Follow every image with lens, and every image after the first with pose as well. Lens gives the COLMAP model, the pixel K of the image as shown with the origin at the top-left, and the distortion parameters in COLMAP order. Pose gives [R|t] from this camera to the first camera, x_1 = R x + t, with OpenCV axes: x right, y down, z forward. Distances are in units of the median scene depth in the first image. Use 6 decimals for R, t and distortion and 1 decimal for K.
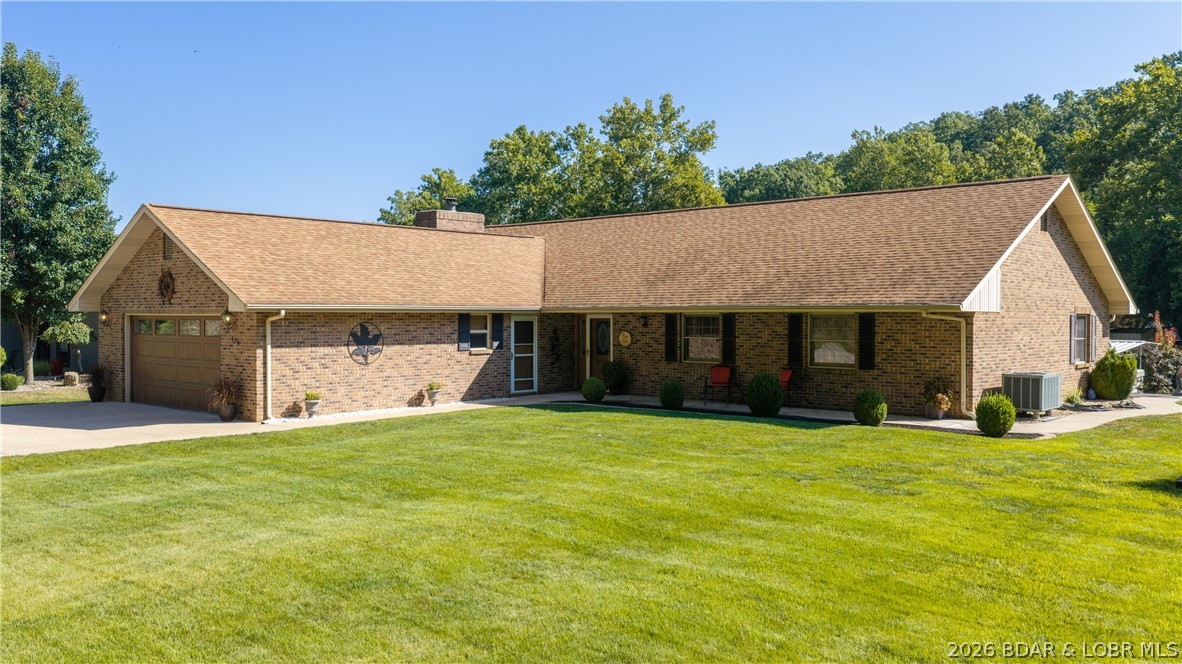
lens RADIAL K [[975.7, 0, 593.5], [0, 975.7, 329.6], [0, 0, 1]] dist [0.025050, -0.054338]
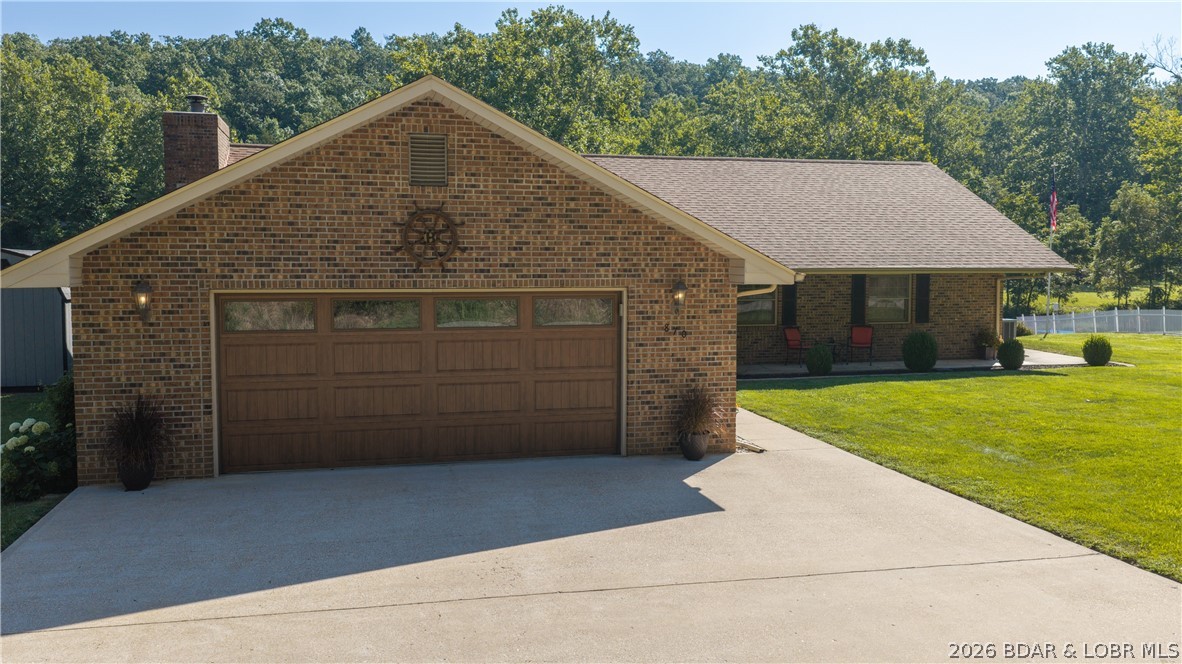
lens RADIAL K [[975.7, 0, 593.5], [0, 975.7, 329.6], [0, 0, 1]] dist [0.025050, -0.054338]
pose [[0.563759, -0.059307, 0.823808, -0.797239], [0.014102, 0.997964, 0.062194, -0.025210], [-0.825819, -0.023445, 0.563447, 0.606610]]
